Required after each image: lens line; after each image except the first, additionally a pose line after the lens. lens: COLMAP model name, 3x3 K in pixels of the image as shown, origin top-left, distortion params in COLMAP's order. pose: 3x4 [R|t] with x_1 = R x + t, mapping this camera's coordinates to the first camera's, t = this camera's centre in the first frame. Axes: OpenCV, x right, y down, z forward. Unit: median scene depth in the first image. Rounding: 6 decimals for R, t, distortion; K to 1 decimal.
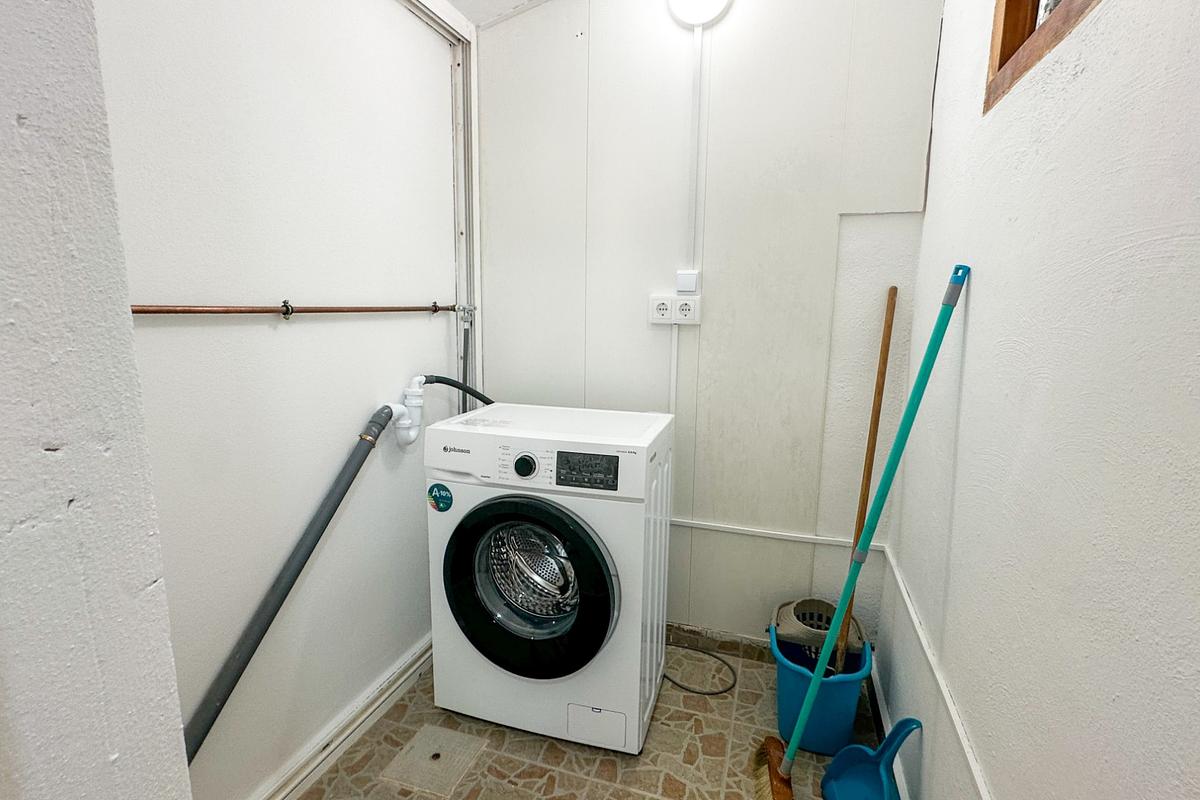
lens RADIAL K [[566.4, 0, 600.6], [0, 566.4, 396.5], [0, 0, 1]] dist [0.001085, -0.000225]
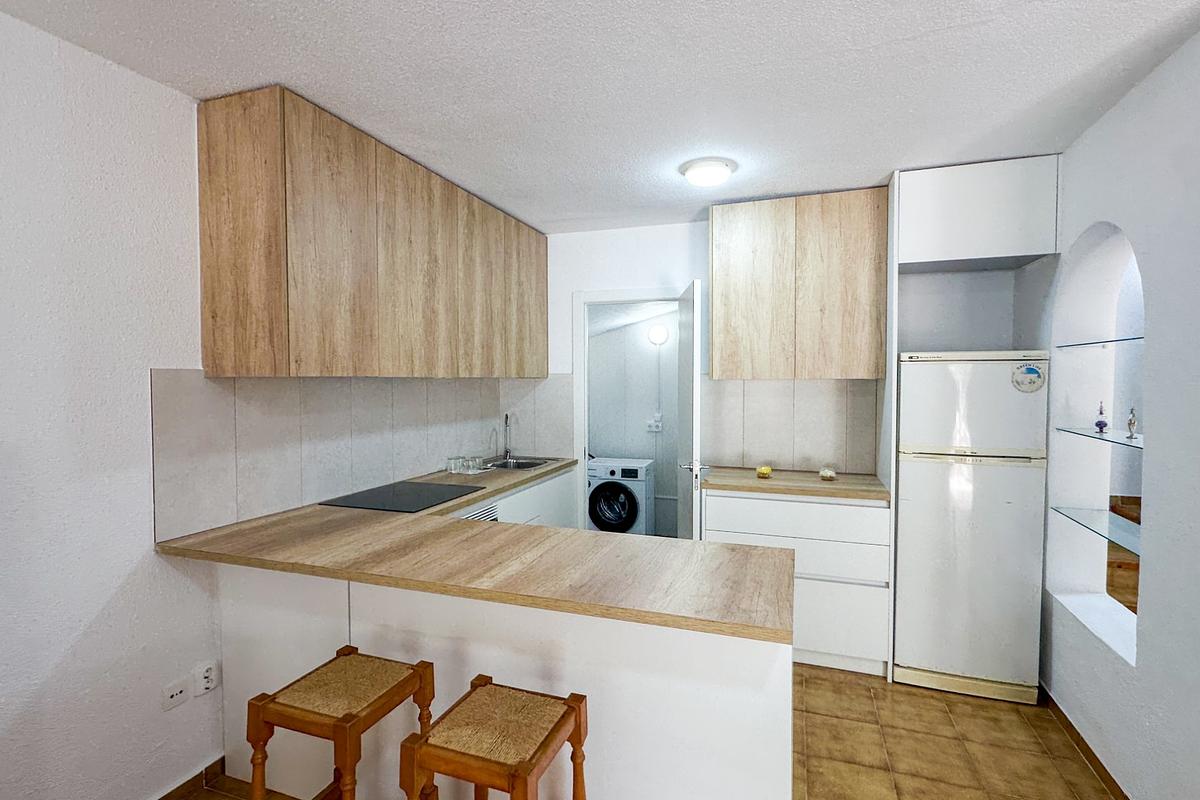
lens RADIAL K [[566.4, 0, 600.6], [0, 566.4, 396.5], [0, 0, 1]] dist [0.001085, -0.000225]
pose [[0.999613, -0.016942, -0.022054, -0.105981], [0.014146, 0.992517, -0.121285, 0.064284], [0.023943, 0.120926, 0.992373, -2.420027]]
